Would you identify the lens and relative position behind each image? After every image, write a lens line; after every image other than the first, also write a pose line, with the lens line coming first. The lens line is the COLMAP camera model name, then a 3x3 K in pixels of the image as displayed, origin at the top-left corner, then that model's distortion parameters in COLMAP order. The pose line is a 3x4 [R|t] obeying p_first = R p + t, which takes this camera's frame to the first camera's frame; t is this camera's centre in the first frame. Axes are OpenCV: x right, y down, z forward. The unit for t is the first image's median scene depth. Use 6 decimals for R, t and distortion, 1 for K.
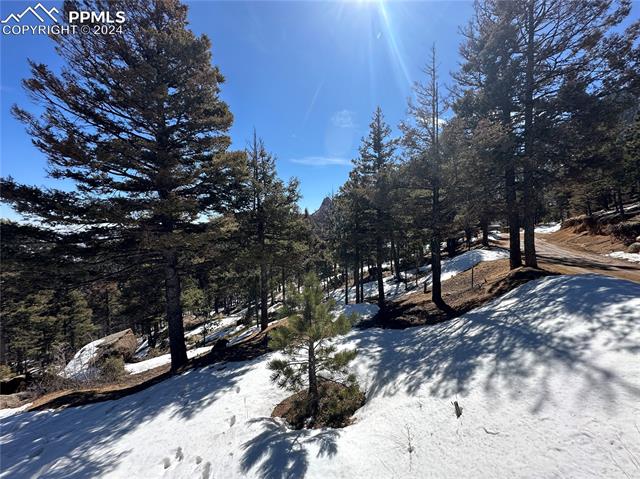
lens RADIAL K [[256.9, 0, 318.5], [0, 256.9, 239.0], [0, 0, 1]] dist [-0.001763, 0.000981]
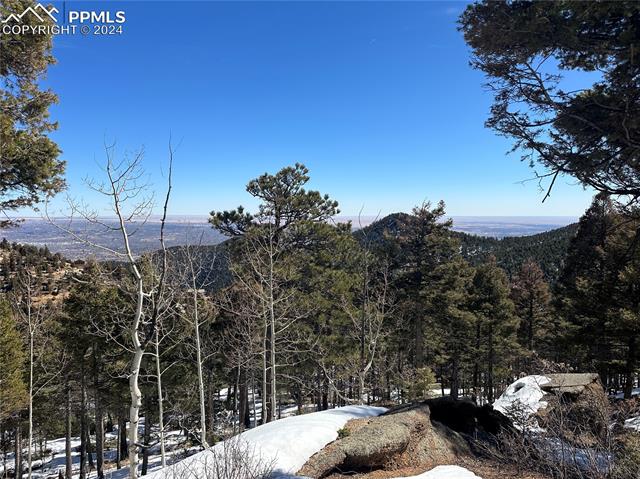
lens RADIAL K [[457.0, 0, 313.9], [0, 457.0, 239.8], [0, 0, 1]] dist [0.045452, -0.049601]
pose [[0.461658, 0.071416, -0.884178, -0.375543], [-0.052997, 0.997194, 0.052873, 0.132436], [0.885473, 0.022449, 0.464148, 0.217339]]
